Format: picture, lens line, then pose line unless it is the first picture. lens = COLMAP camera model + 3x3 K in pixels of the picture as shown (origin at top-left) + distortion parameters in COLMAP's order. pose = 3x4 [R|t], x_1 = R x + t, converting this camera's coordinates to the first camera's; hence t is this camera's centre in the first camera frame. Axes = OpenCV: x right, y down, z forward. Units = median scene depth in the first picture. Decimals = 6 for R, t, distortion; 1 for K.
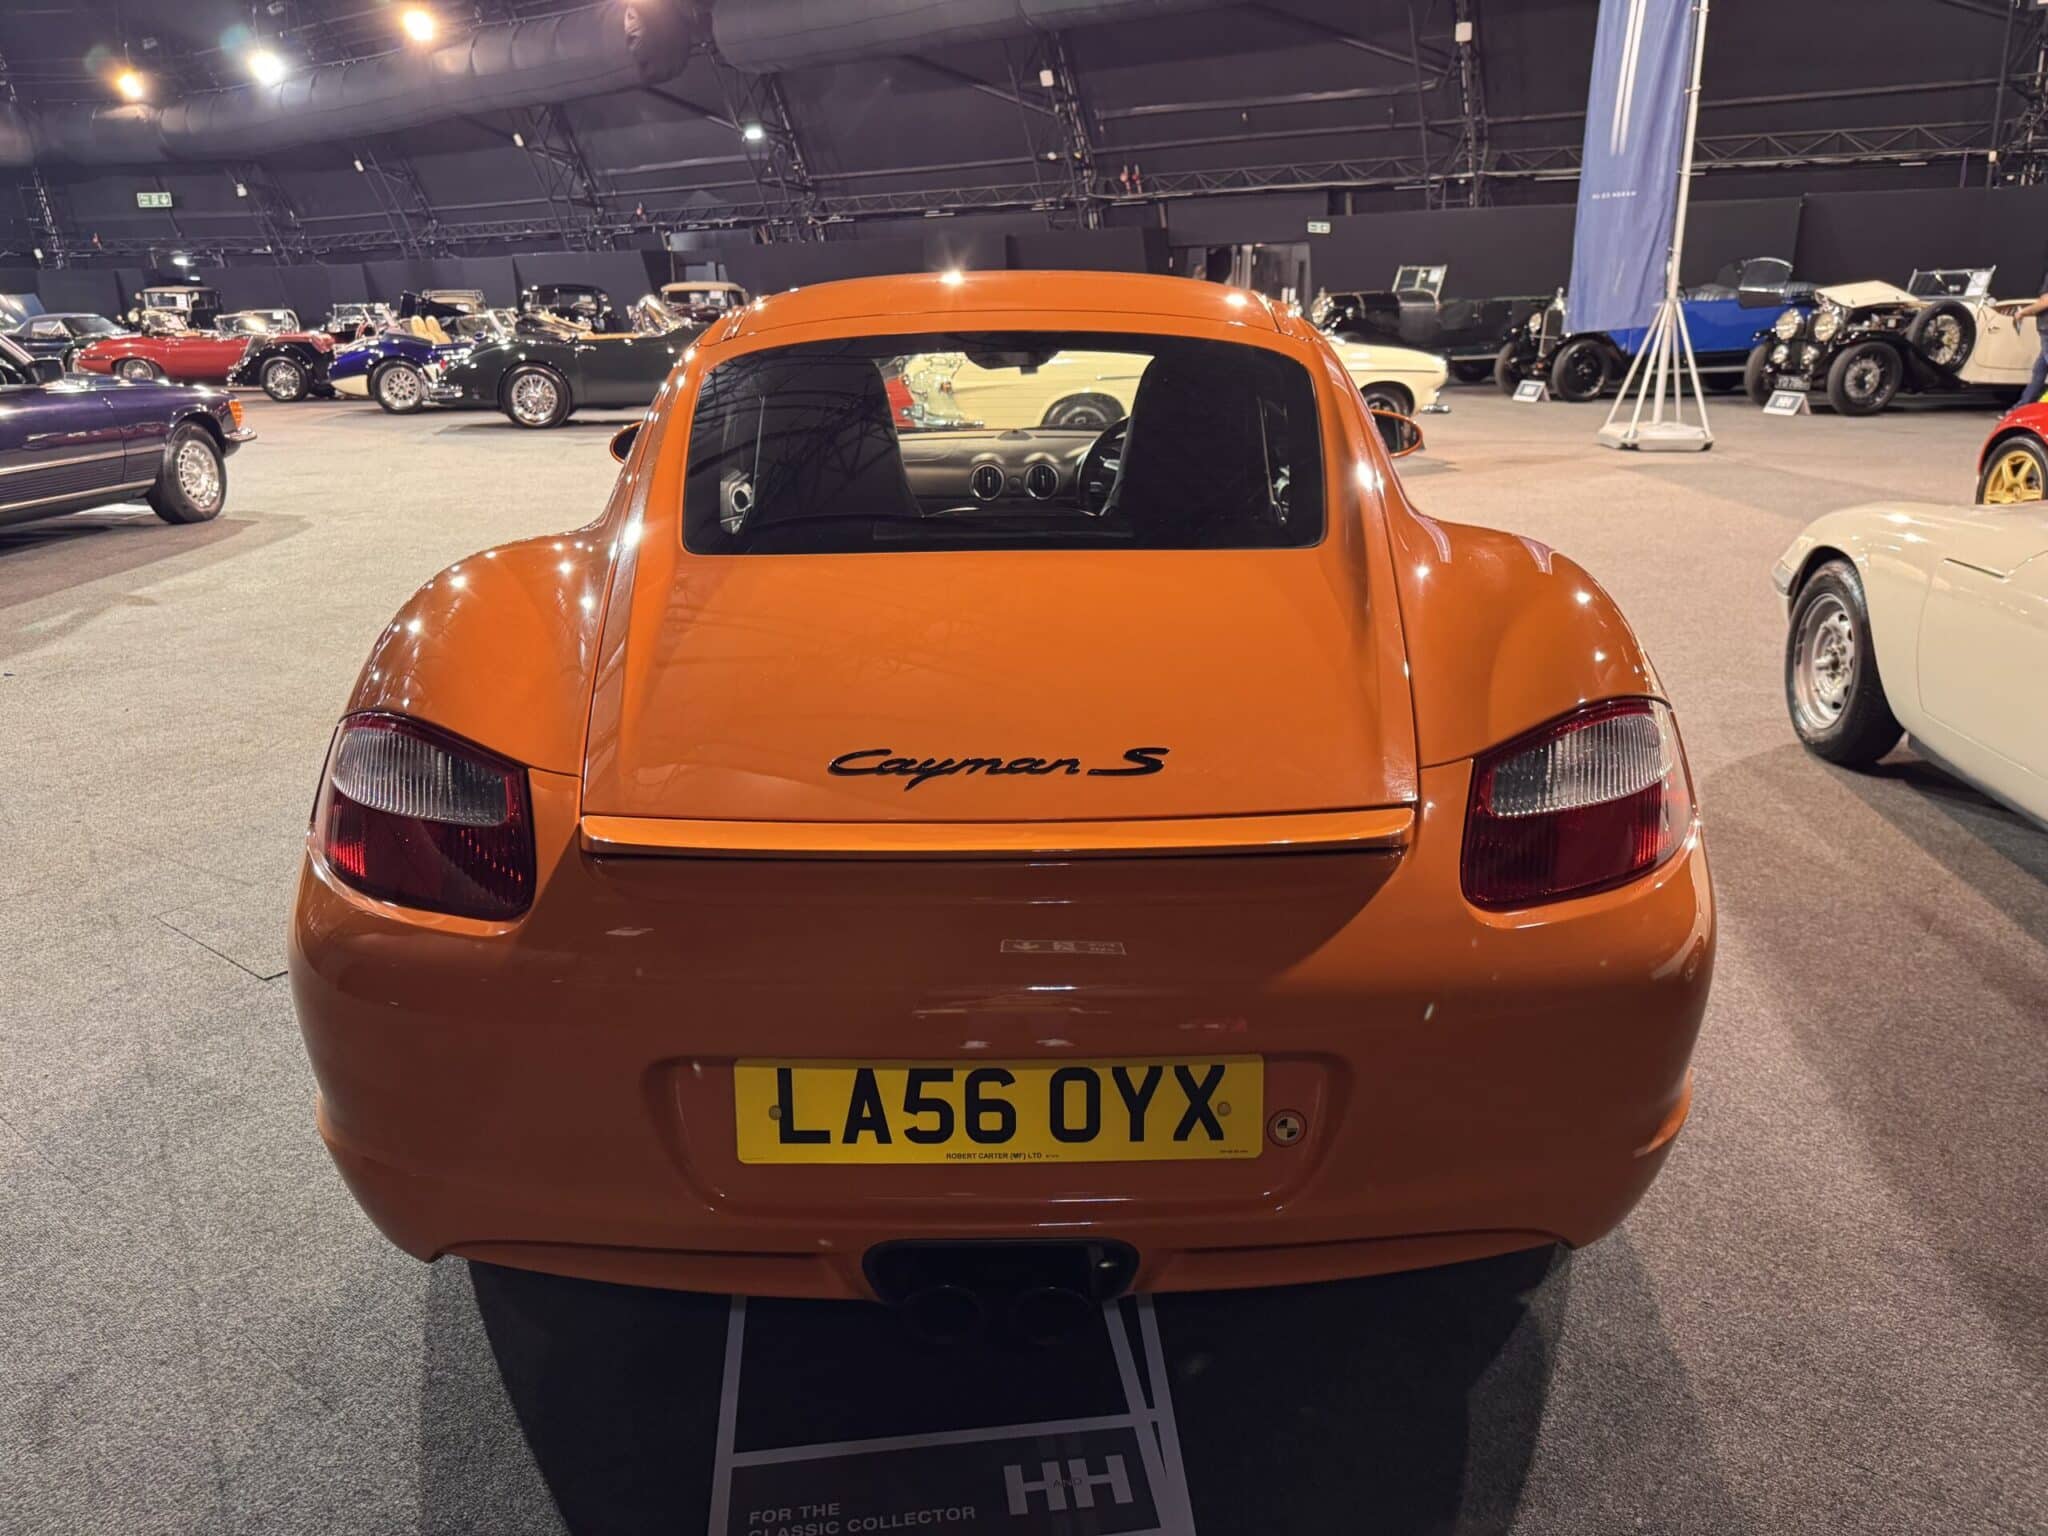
lens RADIAL K [[1462.3, 0, 1011.6], [0, 1462.3, 767.7], [0, 0, 1]] dist [0.015445, -0.024401]
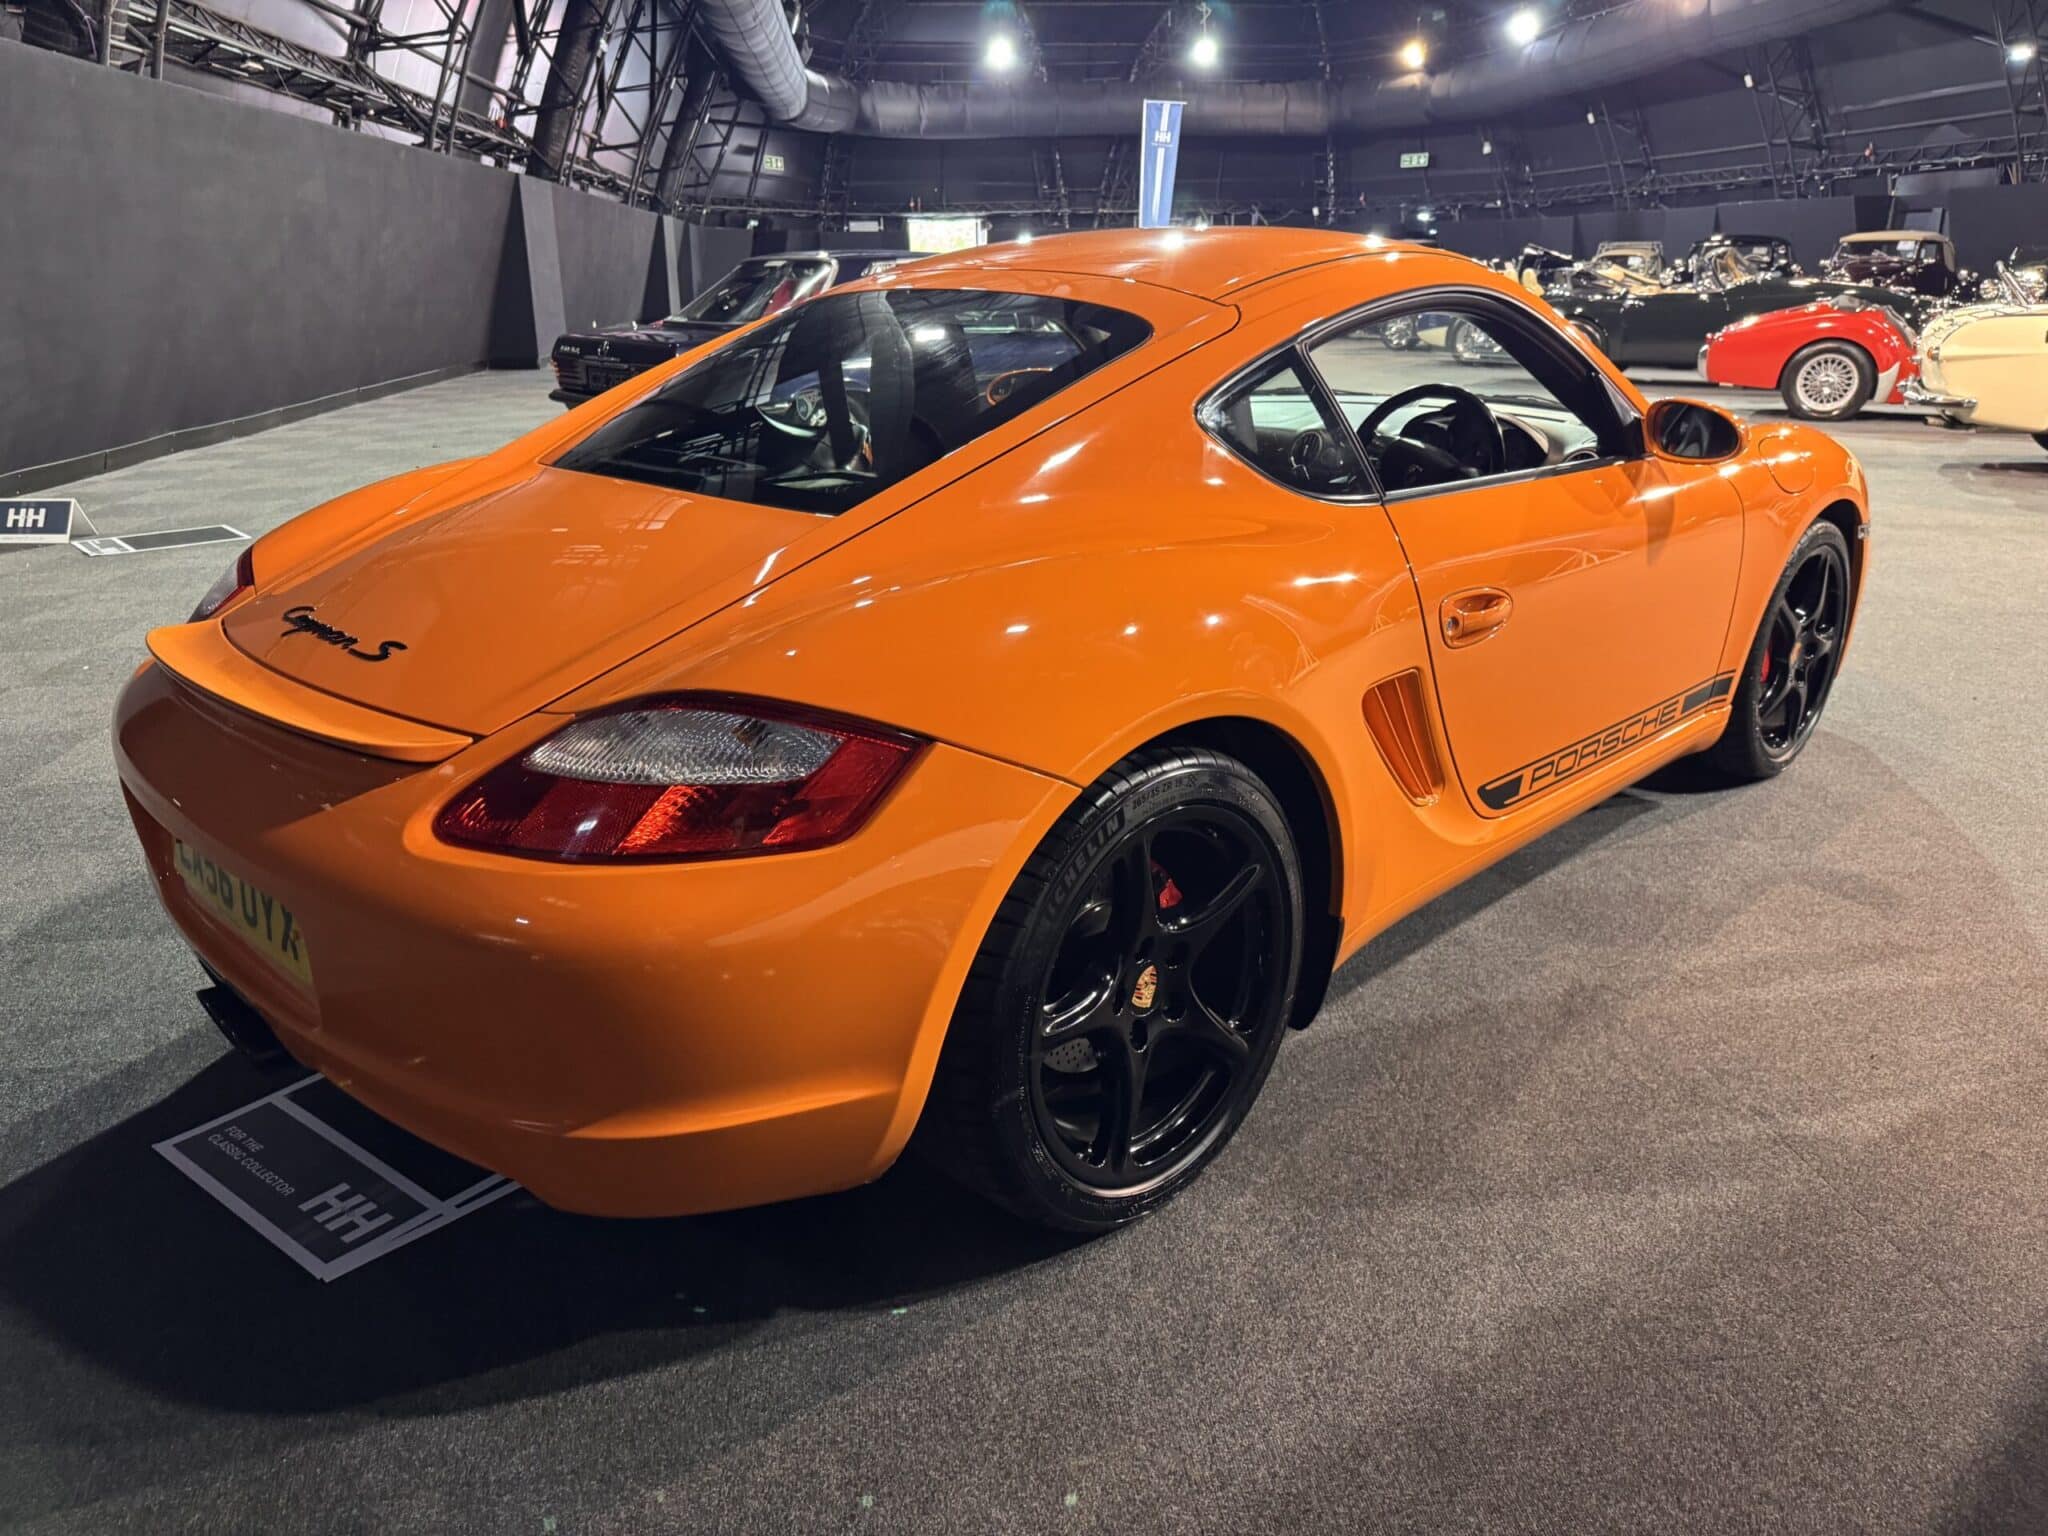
lens RADIAL K [[1462.3, 0, 1015.9], [0, 1462.3, 768.8], [0, 0, 1]] dist [0.015445, -0.024401]
pose [[0.701758, 0.236434, -0.672038, 0.074542], [-0.216062, 0.969527, 0.115479, -0.009397], [0.678862, 0.064164, 0.731457, 0.027577]]
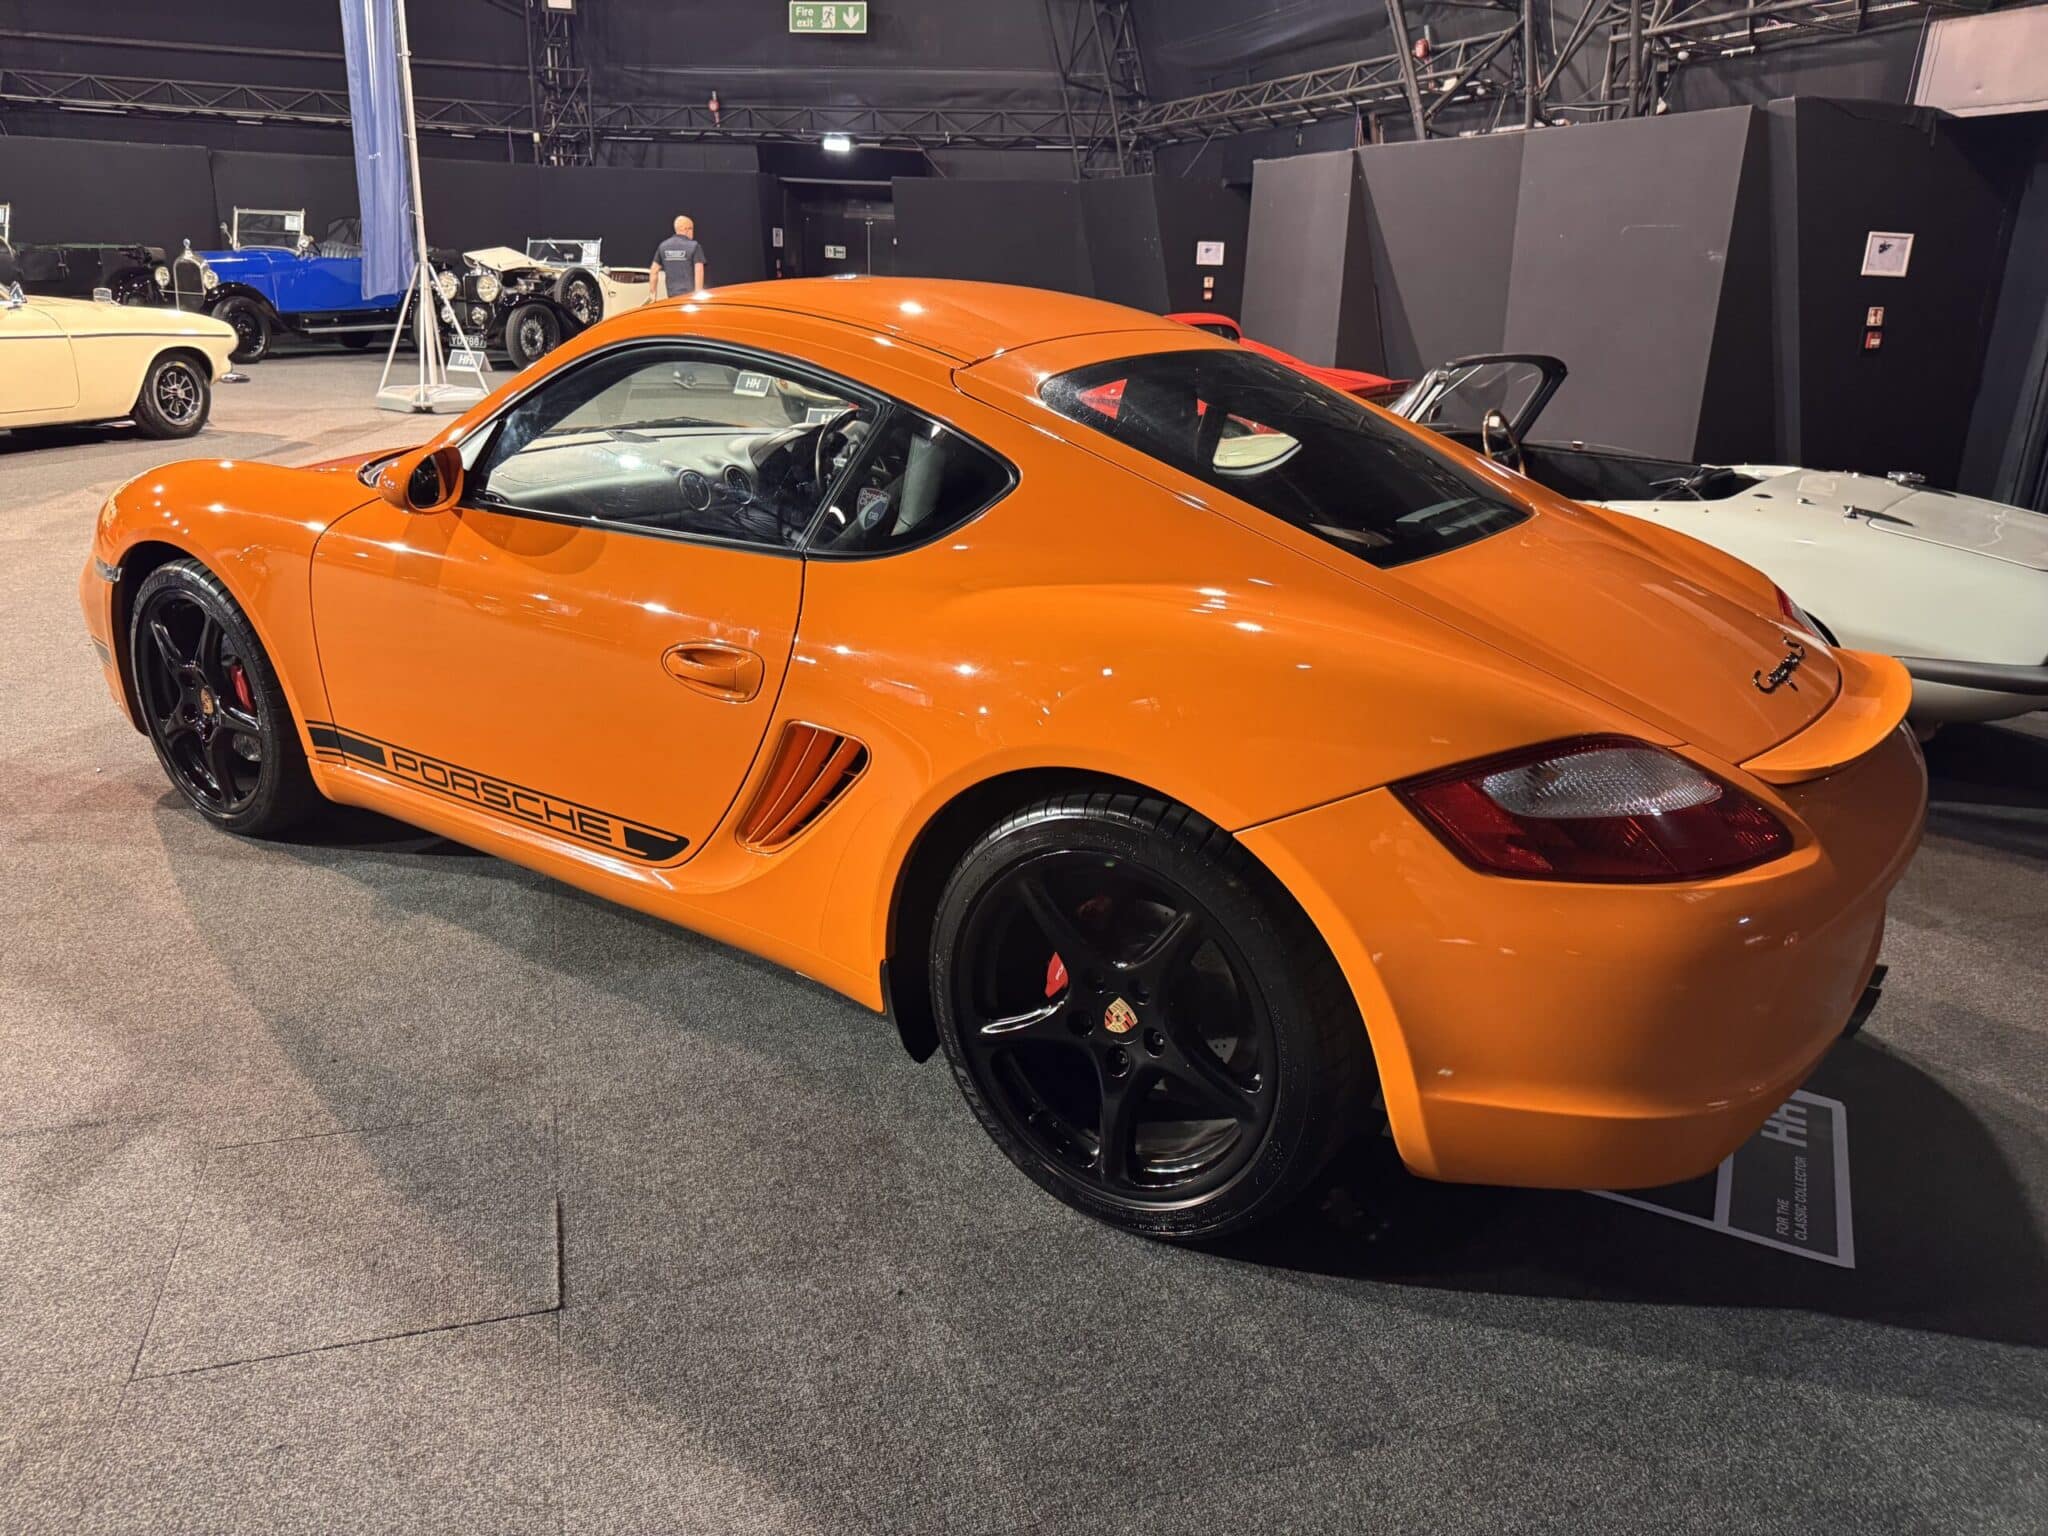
lens RADIAL K [[1462.3, 0, 1028.4], [0, 1462.3, 771.4], [0, 0, 1]] dist [0.015445, -0.024401]
pose [[0.550350, -0.245293, 0.798089, -0.096227], [0.216276, 0.965127, 0.147491, -0.016870], [-0.806436, 0.091436, 0.584209, 0.043748]]
